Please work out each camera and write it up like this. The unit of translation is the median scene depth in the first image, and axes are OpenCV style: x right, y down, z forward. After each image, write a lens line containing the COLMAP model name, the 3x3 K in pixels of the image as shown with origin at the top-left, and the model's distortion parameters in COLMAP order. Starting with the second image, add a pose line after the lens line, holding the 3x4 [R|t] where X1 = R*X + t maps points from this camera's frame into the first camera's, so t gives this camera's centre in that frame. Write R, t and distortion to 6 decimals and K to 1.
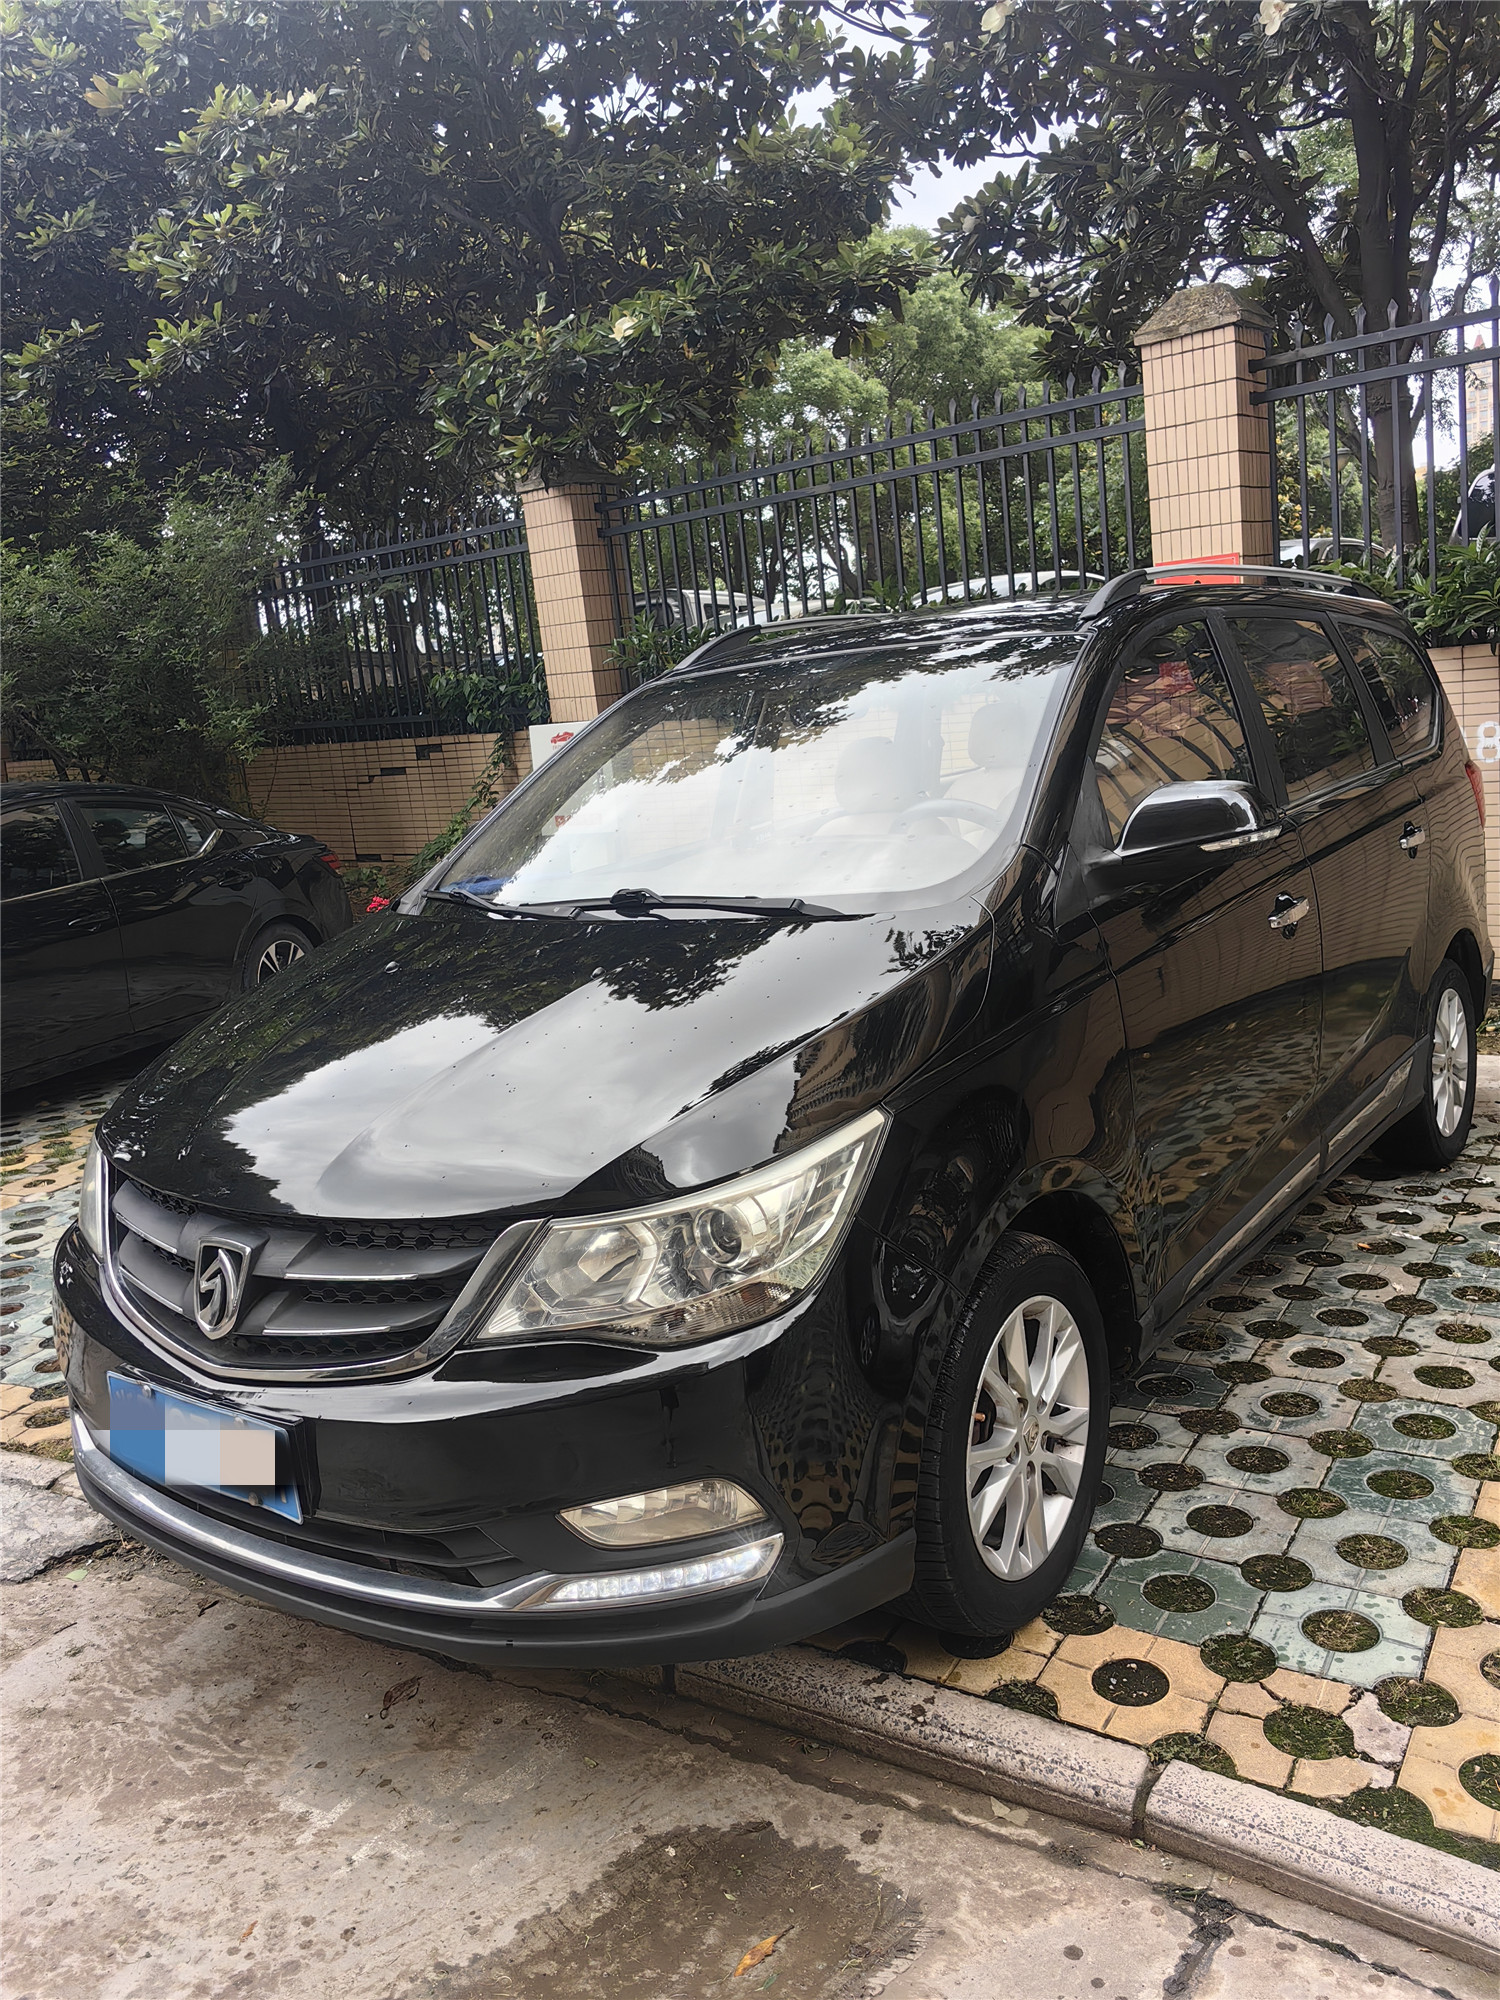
lens RADIAL K [[1642.6, 0, 750.0], [0, 1642.6, 1000.0], [0, 0, 1]] dist [-0.002111, -0.007337]
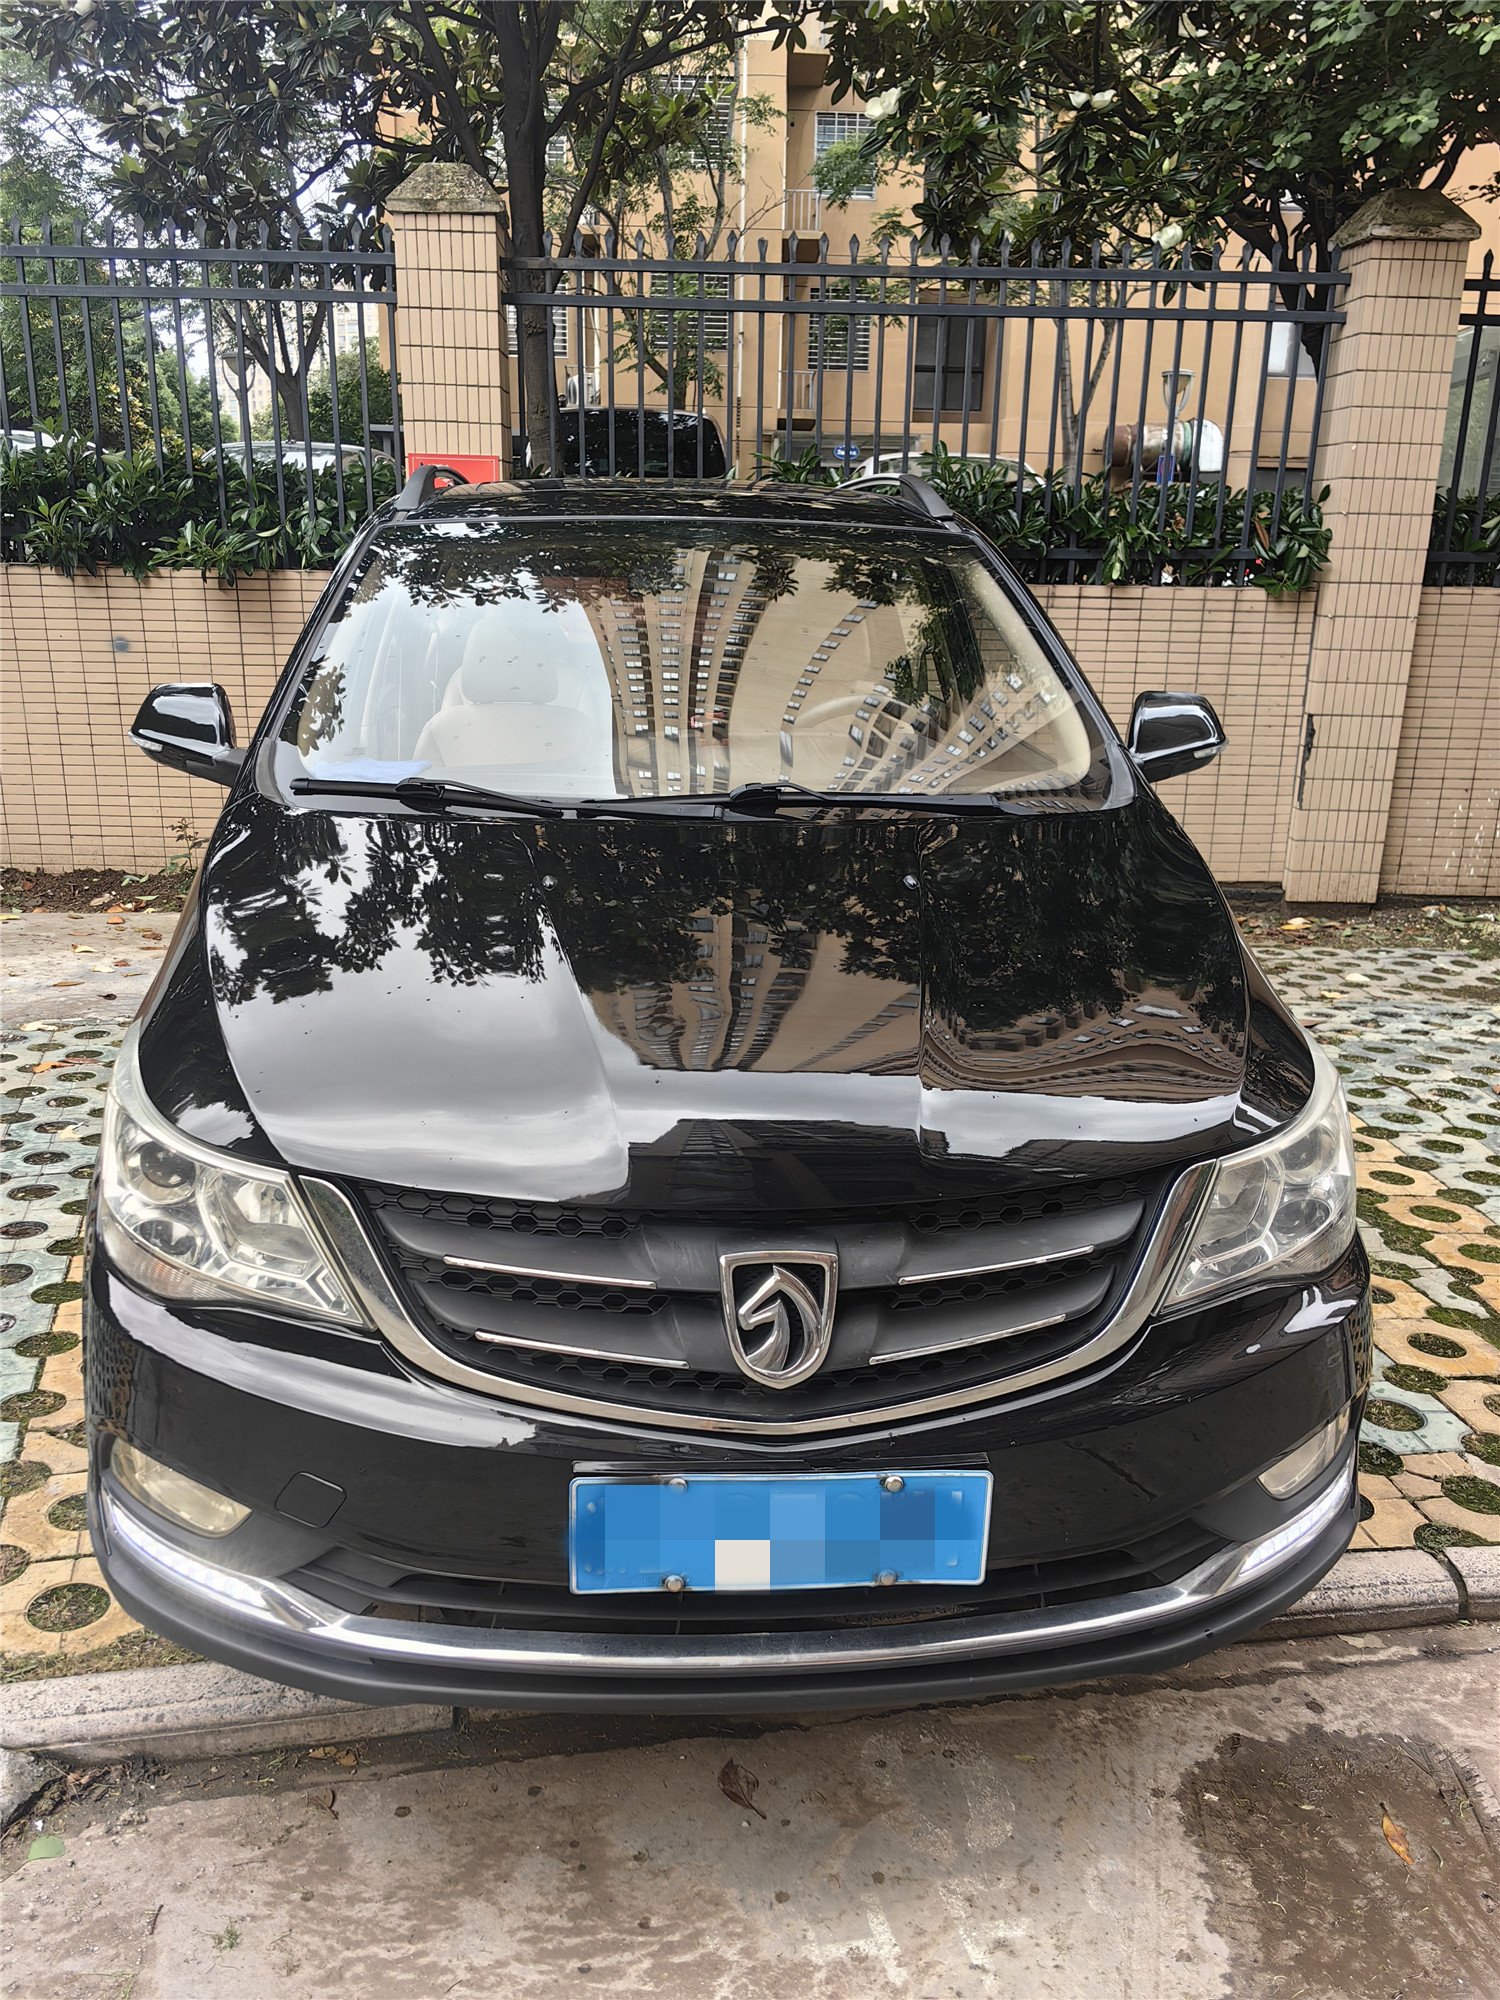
lens RADIAL K [[1642.6, 0, 750.0], [0, 1642.6, 1000.0], [0, 0, 1]] dist [-0.002111, -0.007337]
pose [[0.729673, -0.068395, 0.680367, -0.767003], [0.031148, 0.997277, 0.066847, -0.014334], [-0.683086, -0.027585, 0.729817, 0.443949]]
